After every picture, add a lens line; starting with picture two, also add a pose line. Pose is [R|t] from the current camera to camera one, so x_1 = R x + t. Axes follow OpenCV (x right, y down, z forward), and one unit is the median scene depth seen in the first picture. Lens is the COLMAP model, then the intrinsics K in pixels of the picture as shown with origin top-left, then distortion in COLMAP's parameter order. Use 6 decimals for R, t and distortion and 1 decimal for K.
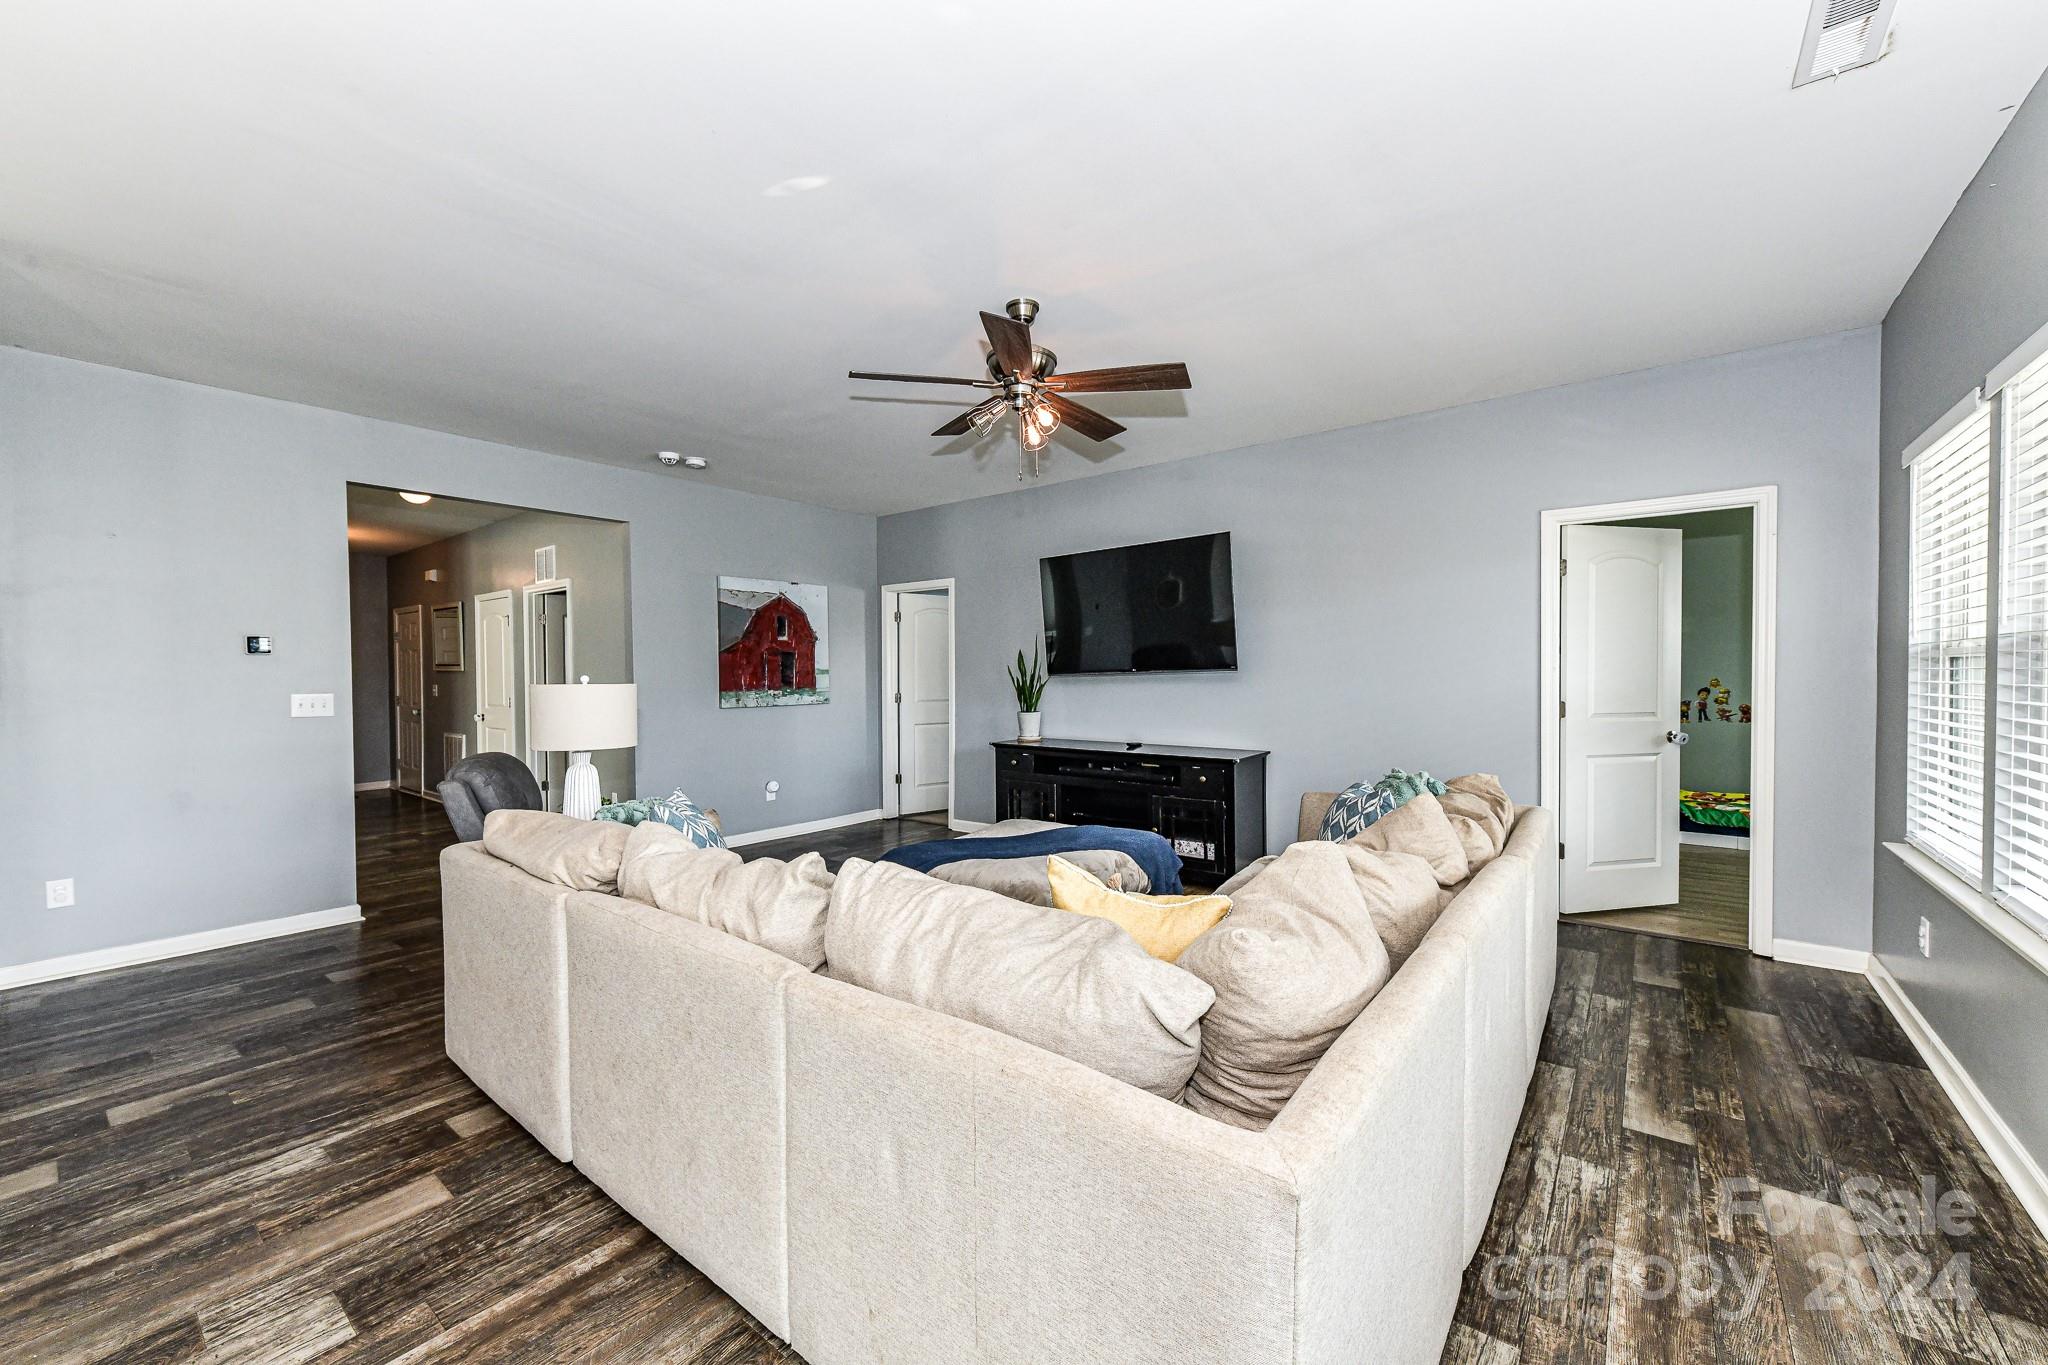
lens RADIAL K [[785.5, 0, 1024.0], [0, 785.5, 682.5], [0, 0, 1]] dist [-0.001710, 0.000014]
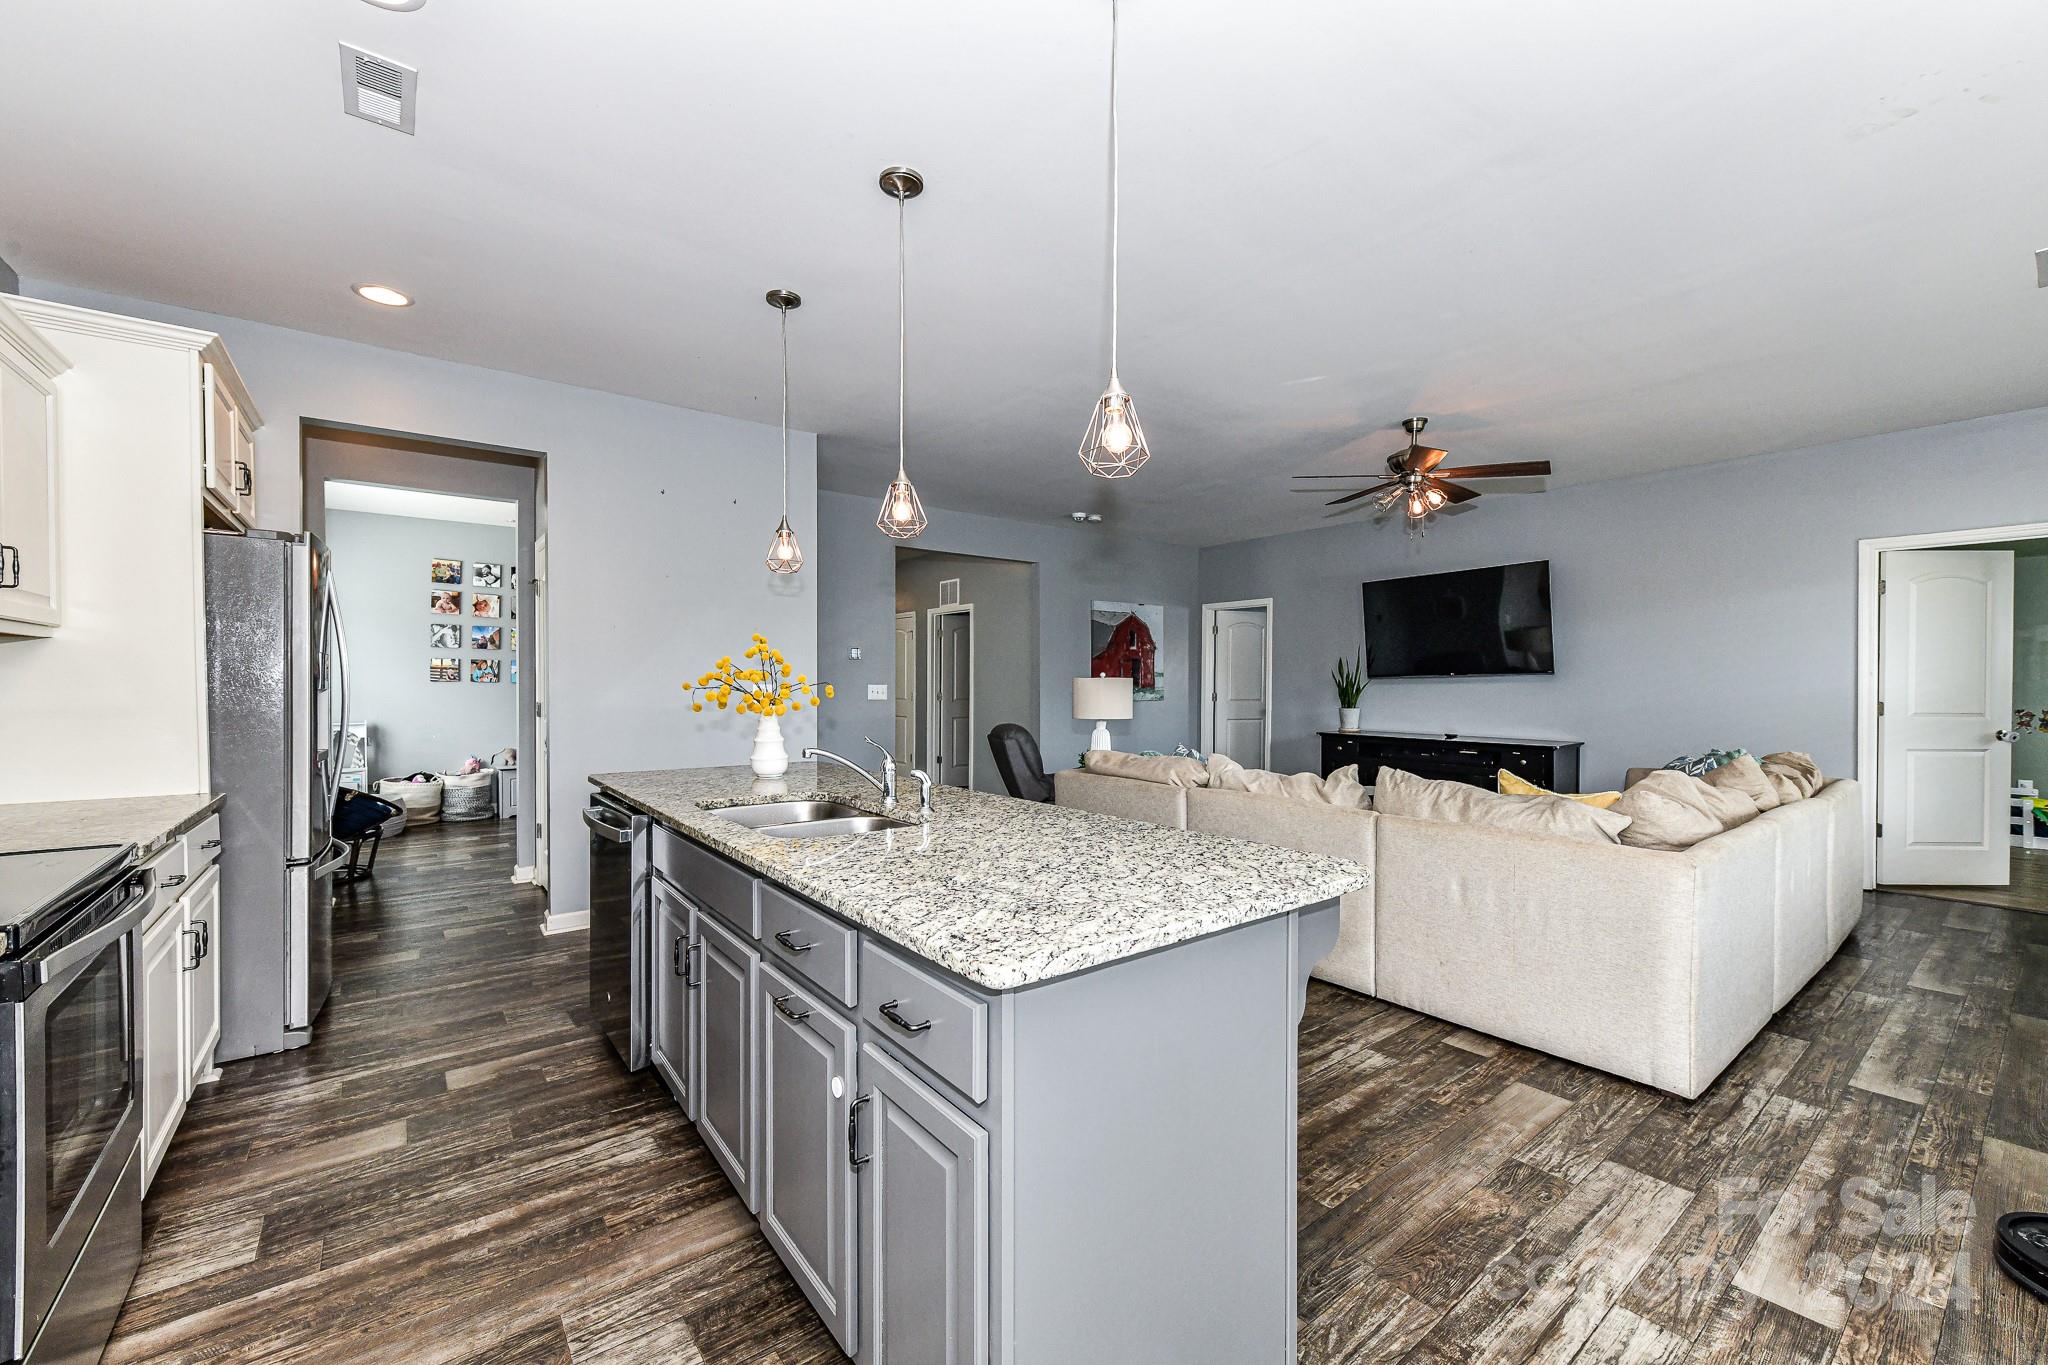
lens RADIAL K [[789.7, 0, 1018.2], [0, 789.7, 691.2], [0, 0, 1]] dist [0.000382, -0.000737]
pose [[0.966388, 0.013334, -0.256741, -0.340761], [-0.012960, 0.999911, 0.003150, 0.026941], [0.256760, 0.000283, 0.966475, -0.620833]]
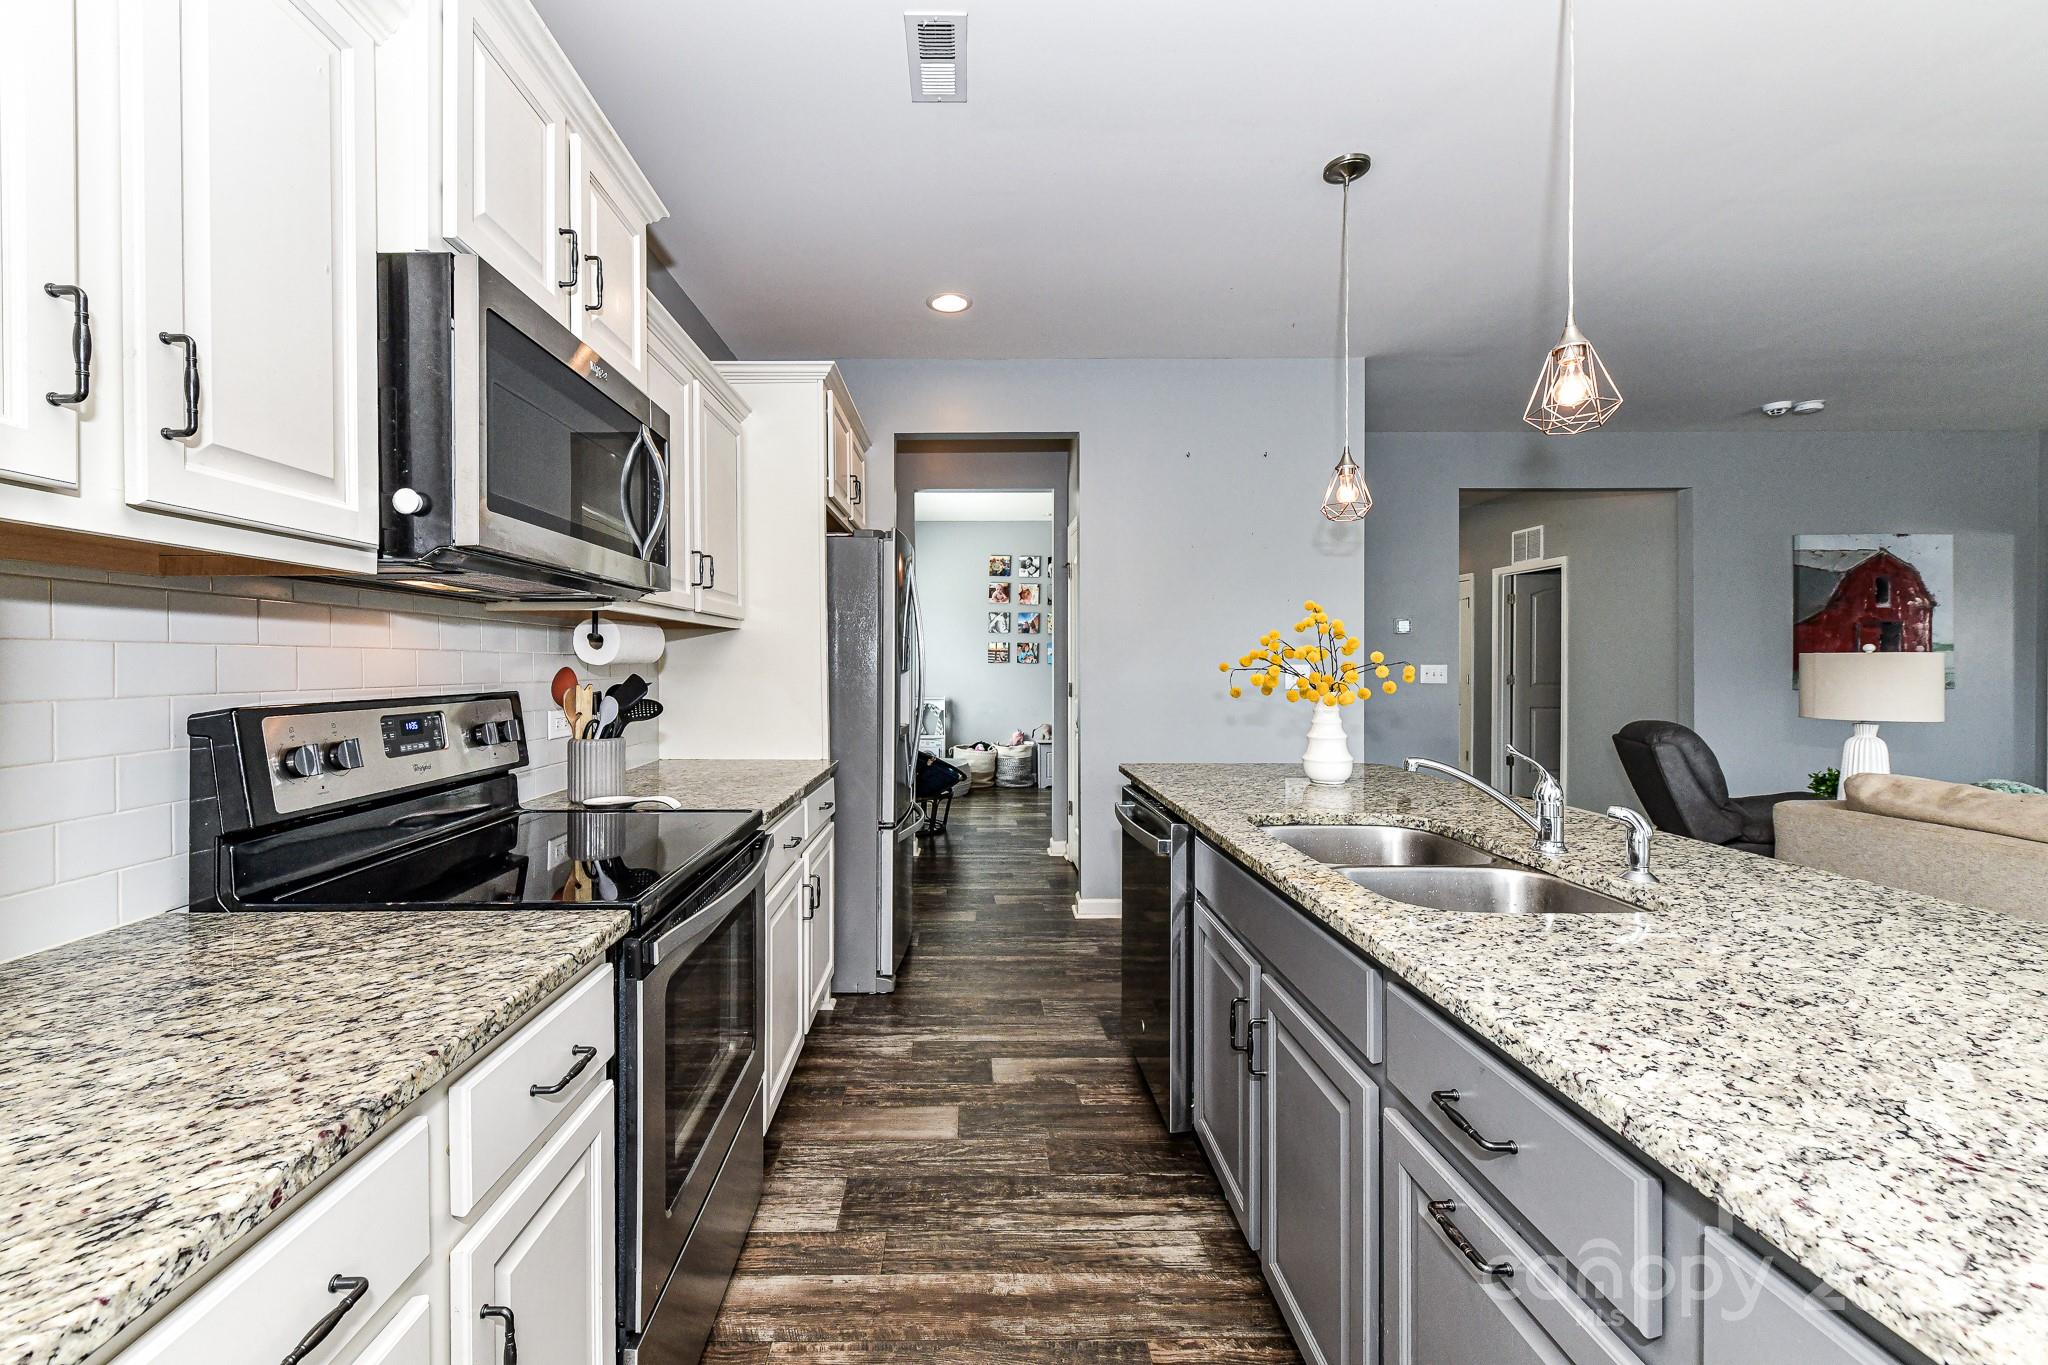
lens RADIAL K [[809.6, 0, 989.0], [0, 809.6, 666.5], [0, 0, 1]] dist [0.000411, -0.000048]
pose [[0.619859, 0.011185, -0.784634, -0.485362], [-0.011562, 0.999920, 0.005120, 0.026854], [0.784628, 0.005898, 0.619939, -0.491538]]
